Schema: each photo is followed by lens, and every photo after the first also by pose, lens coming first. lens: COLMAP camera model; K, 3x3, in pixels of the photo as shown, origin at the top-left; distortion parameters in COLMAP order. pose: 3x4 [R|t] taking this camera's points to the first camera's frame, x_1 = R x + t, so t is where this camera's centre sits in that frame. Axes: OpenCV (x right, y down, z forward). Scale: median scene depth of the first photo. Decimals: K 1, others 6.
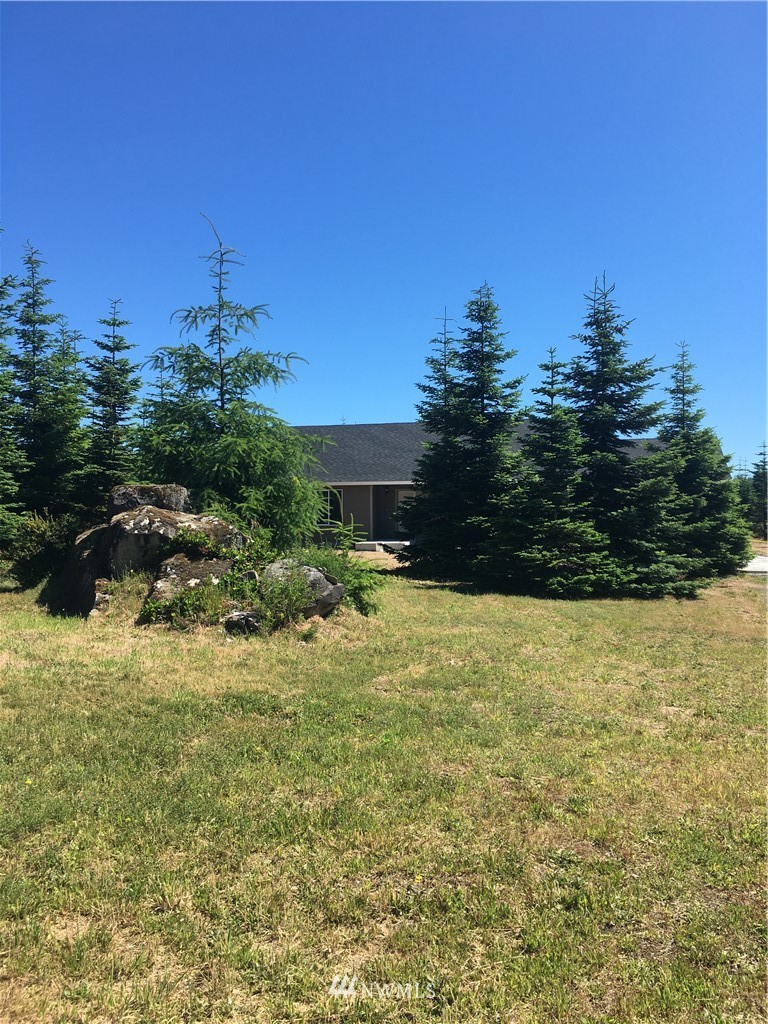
lens RADIAL K [[858.7, 0, 362.5], [0, 858.7, 507.3], [0, 0, 1]] dist [0.078487, 0.001410]
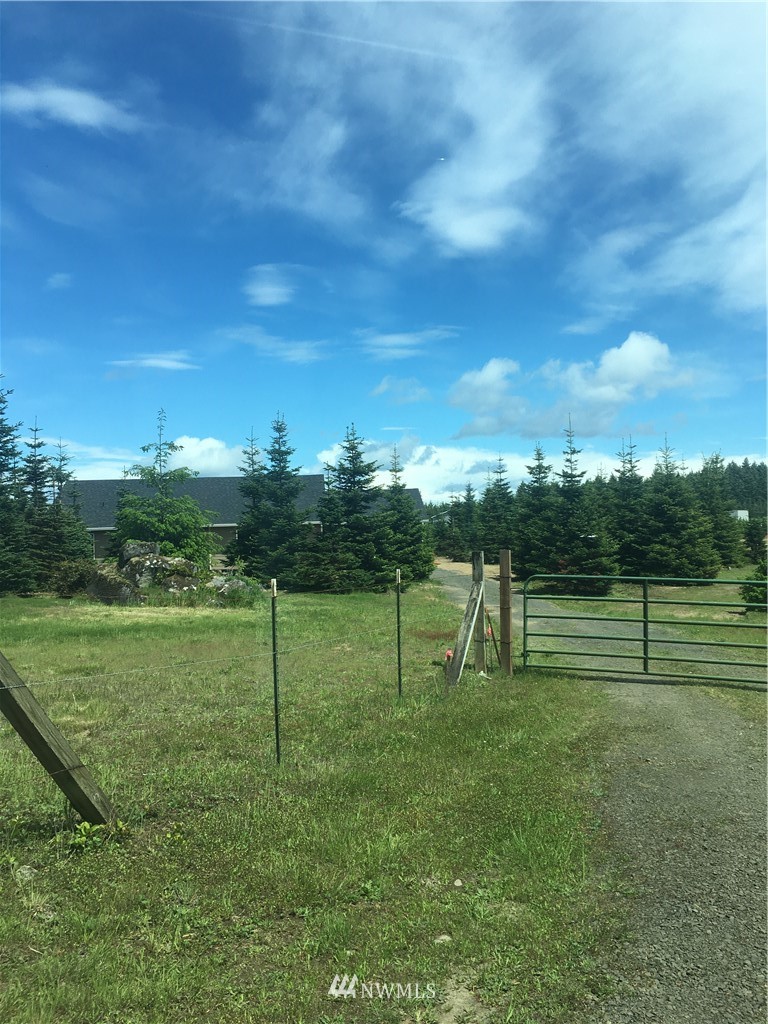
lens RADIAL K [[865.9, 0, 384.0], [0, 865.9, 512.0], [0, 0, 1]] dist [0.040618, 0.003333]
pose [[0.944063, -0.014671, 0.329440, -0.239678], [0.023322, 0.999479, -0.022324, -0.024758], [-0.328940, 0.028759, 0.943913, -0.670657]]
